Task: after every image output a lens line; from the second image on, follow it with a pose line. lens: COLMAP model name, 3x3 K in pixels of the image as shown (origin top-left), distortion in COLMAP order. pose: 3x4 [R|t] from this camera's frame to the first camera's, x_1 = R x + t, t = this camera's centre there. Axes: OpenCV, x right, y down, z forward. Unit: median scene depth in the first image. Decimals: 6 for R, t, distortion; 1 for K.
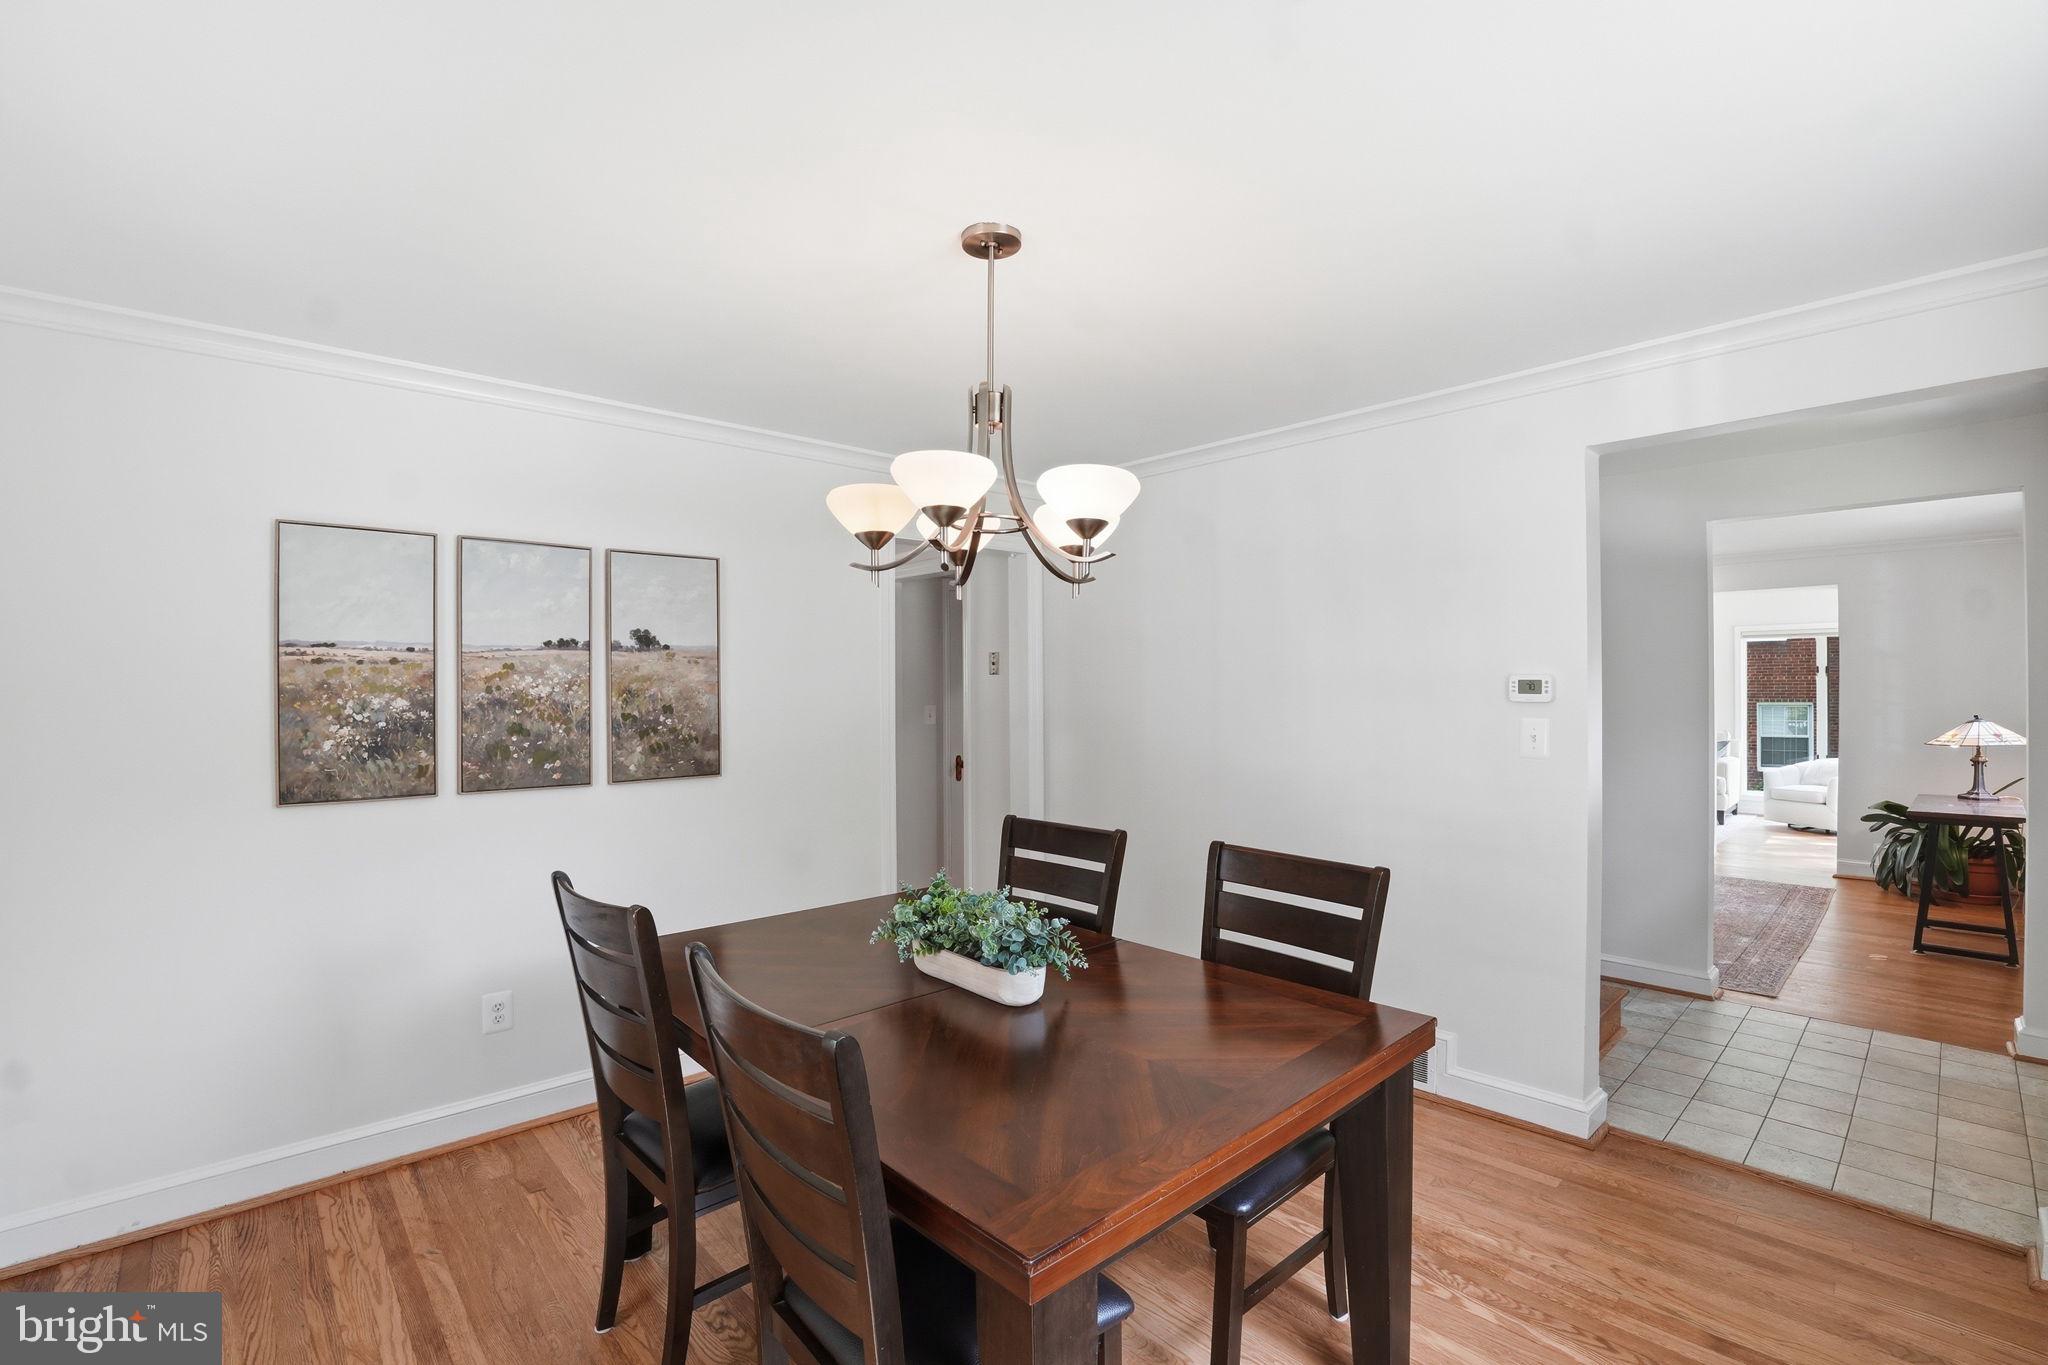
lens RADIAL K [[927.7, 0, 1020.3], [0, 927.7, 690.3], [0, 0, 1]] dist [-0.030364, 0.002756]
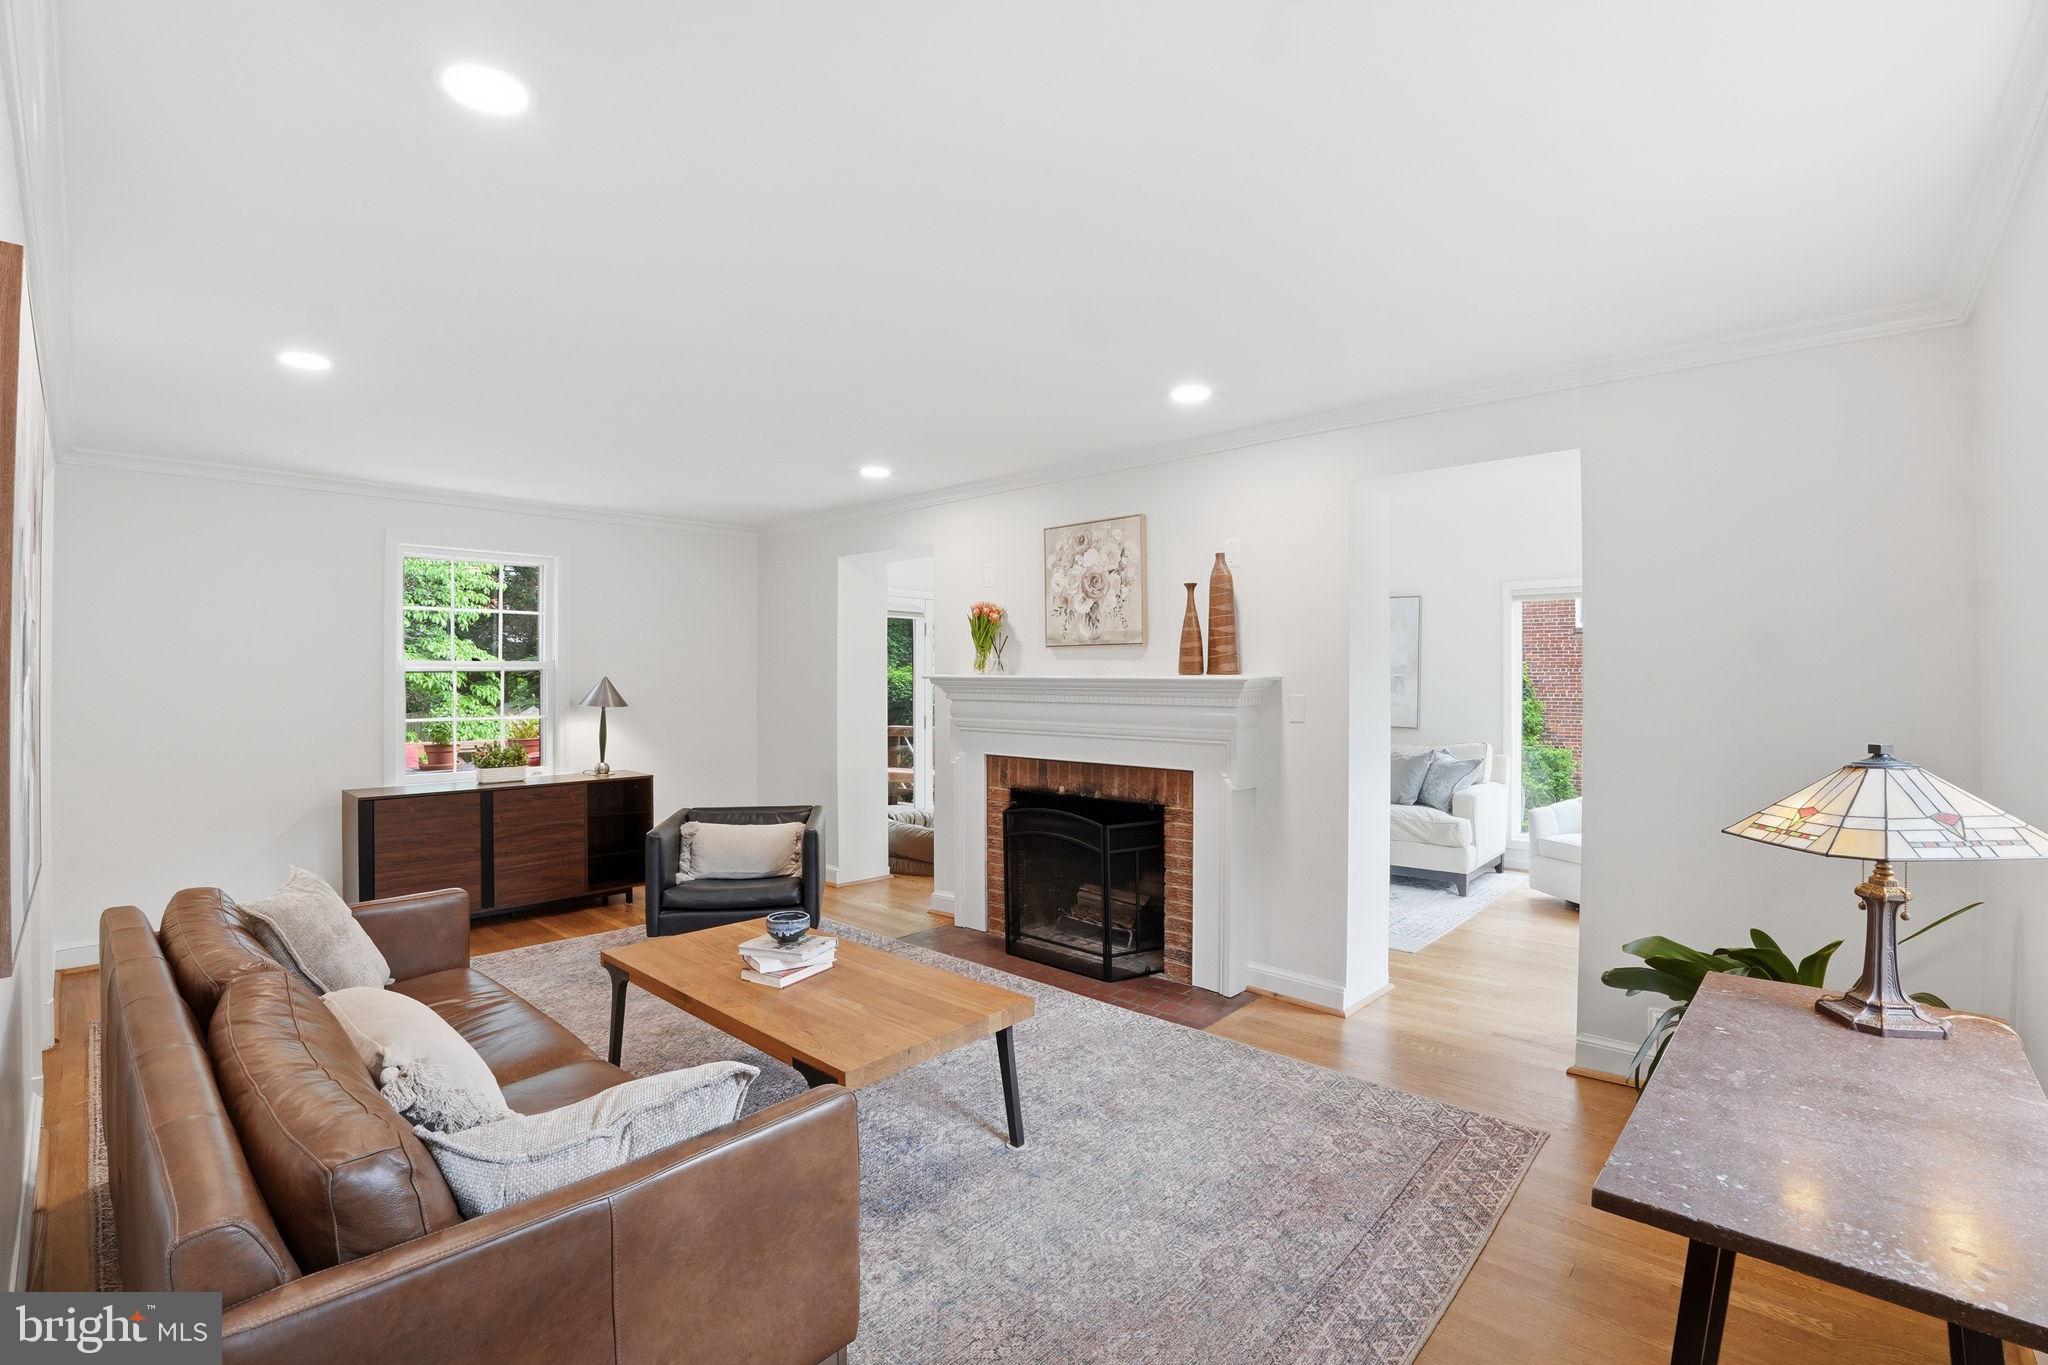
lens RADIAL K [[927.7, 0, 1015.4], [0, 927.7, 680.2], [0, 0, 1]] dist [-0.030364, 0.002756]
pose [[0.997305, 0.002735, 0.073319, 0.756578], [-0.002540, 0.999993, -0.002756, 0.007336], [-0.073326, 0.002562, 0.997305, 0.721676]]
